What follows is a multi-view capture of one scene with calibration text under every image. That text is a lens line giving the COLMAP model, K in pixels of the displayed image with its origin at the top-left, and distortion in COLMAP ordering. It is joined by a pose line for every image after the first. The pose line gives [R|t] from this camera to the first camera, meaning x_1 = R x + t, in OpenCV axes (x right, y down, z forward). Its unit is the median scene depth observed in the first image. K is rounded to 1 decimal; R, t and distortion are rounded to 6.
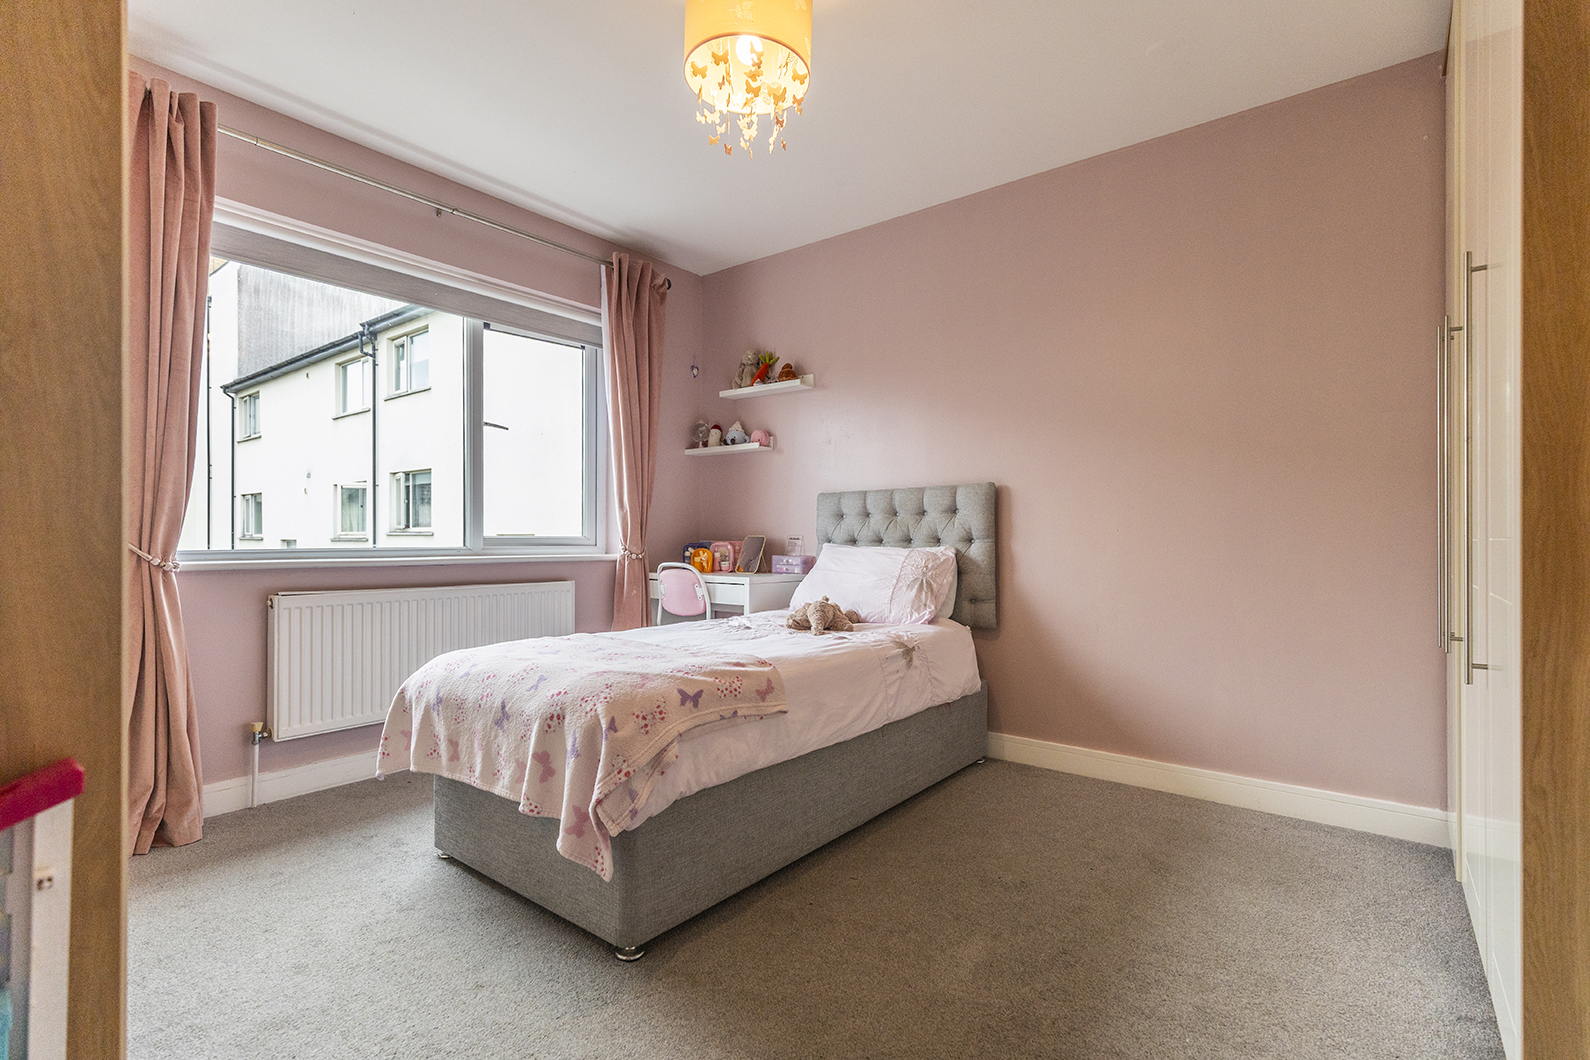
lens RADIAL K [[723.8, 0, 813.6], [0, 723.8, 532.0], [0, 0, 1]] dist [0.000006, 0.000011]
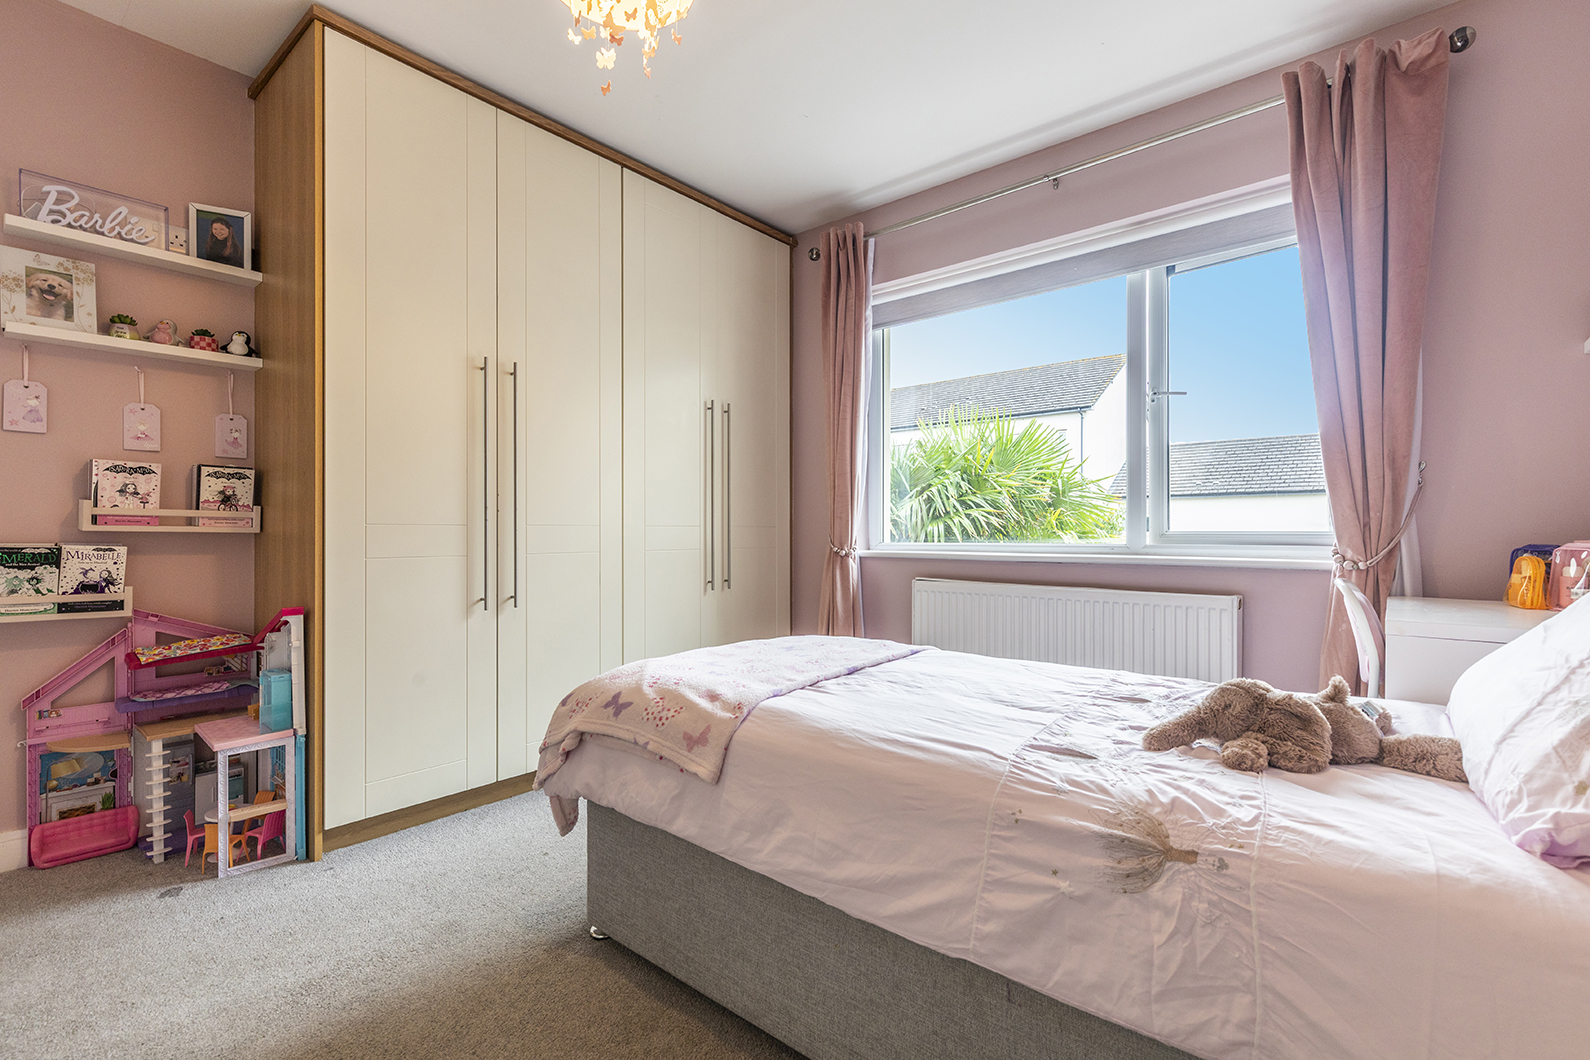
lens RADIAL K [[723.8, 0, 813.6], [0, 723.8, 532.0], [0, 0, 1]] dist [0.000006, 0.000011]
pose [[-0.029062, -0.001383, -0.999577, 0.587350], [0.003380, 0.999993, -0.001482, 0.008965], [0.999572, -0.003422, -0.029057, 1.007125]]
